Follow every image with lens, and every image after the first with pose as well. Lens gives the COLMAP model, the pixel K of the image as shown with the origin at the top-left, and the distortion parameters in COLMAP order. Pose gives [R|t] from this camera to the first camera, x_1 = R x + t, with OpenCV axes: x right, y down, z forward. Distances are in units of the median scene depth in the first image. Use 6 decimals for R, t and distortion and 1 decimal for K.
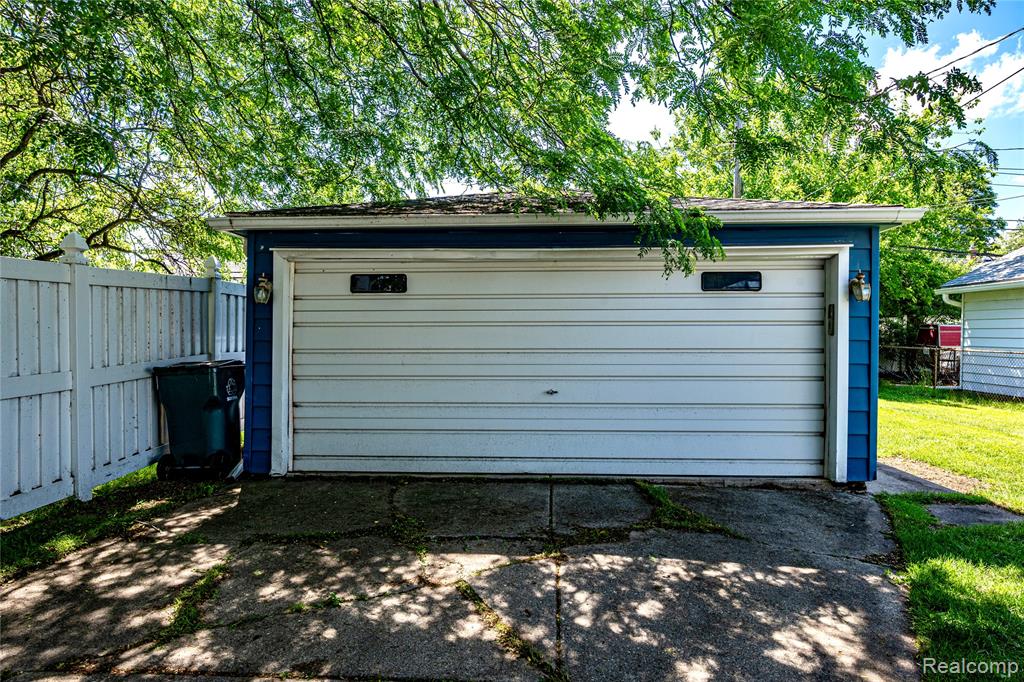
lens RADIAL K [[566.6, 0, 512.0], [0, 566.6, 341.0], [0, 0, 1]] dist [0.001907, 0.000243]
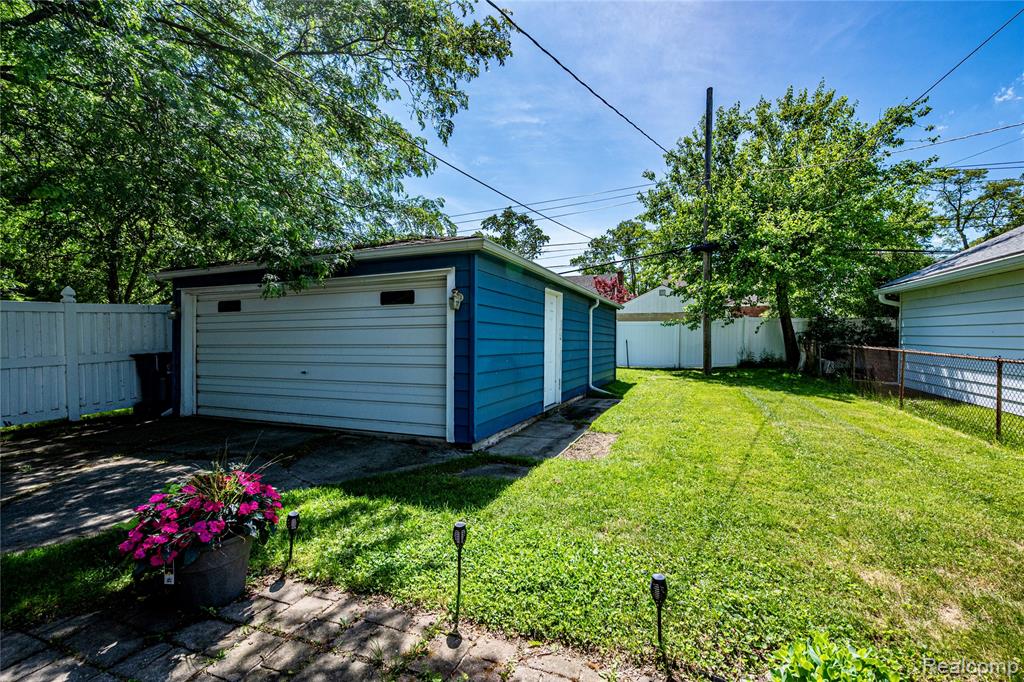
lens RADIAL K [[424.3, 0, 514.5], [0, 424.3, 341.7], [0, 0, 1]] dist [0.007814, 0.000002]
pose [[0.945400, -0.001570, -0.325908, 1.010156], [0.002352, 0.999995, 0.002006, 0.004310], [0.325903, -0.002663, 0.945399, 0.077221]]
